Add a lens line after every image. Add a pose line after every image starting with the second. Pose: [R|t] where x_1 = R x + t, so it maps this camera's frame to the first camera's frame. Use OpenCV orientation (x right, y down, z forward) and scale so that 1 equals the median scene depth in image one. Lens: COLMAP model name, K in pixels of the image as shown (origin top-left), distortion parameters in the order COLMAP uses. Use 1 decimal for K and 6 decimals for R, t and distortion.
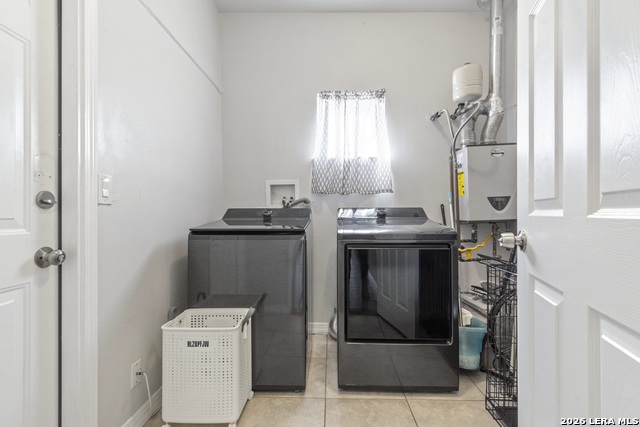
lens RADIAL K [[290.9, 0, 321.6], [0, 290.9, 212.5], [0, 0, 1]] dist [0.002120, -0.001892]
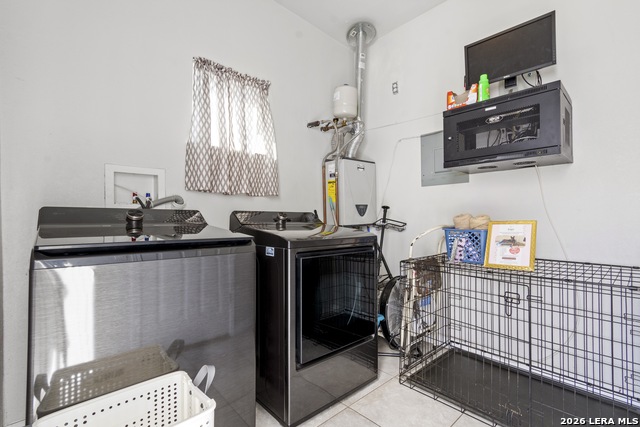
lens RADIAL K [[290.9, 0, 319.5], [0, 290.9, 218.2], [0, 0, 1]] dist [0.002120, -0.001892]
pose [[0.714470, 0.008304, 0.699617, -0.335467], [-0.001985, 0.999950, -0.009842, 0.013316], [-0.699663, 0.005644, 0.714451, 0.261376]]
